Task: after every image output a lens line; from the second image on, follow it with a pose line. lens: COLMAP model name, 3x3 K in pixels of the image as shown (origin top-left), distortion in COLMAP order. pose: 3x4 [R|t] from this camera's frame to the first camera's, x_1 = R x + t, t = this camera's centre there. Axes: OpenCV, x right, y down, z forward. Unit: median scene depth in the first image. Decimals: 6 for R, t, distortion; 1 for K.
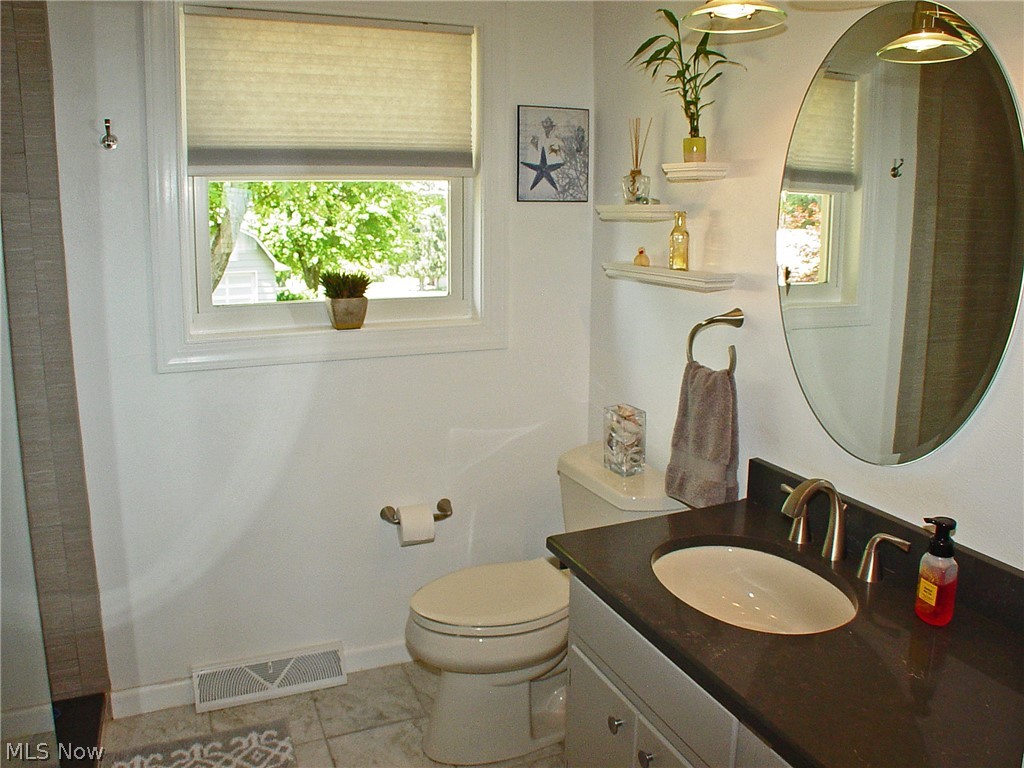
lens RADIAL K [[788.4, 0, 509.9], [0, 788.4, 327.3], [0, 0, 1]] dist [-0.147575, 0.098627]
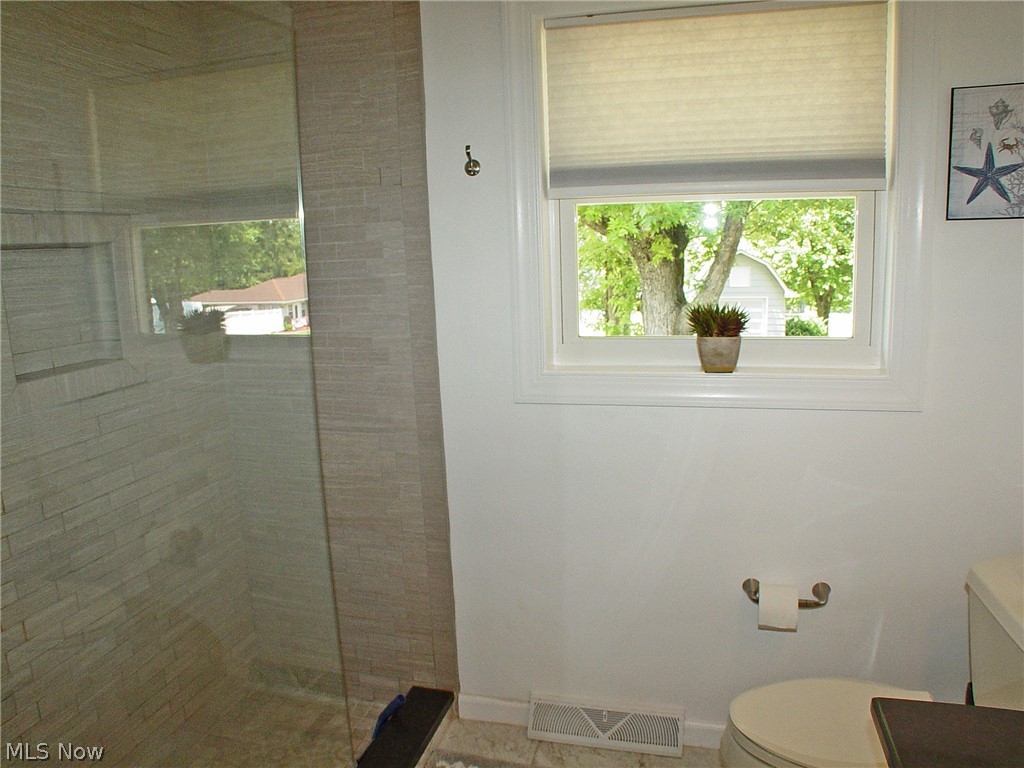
lens RADIAL K [[751.2, 0, 512.0], [0, 751.2, 384.0], [0, 0, 1]] dist [-0.180739, 0.132768]
pose [[0.795135, 0.088891, -0.599883, 0.106048], [-0.061150, 0.995909, 0.066522, -0.024553], [0.603342, -0.016211, 0.797318, 0.210842]]
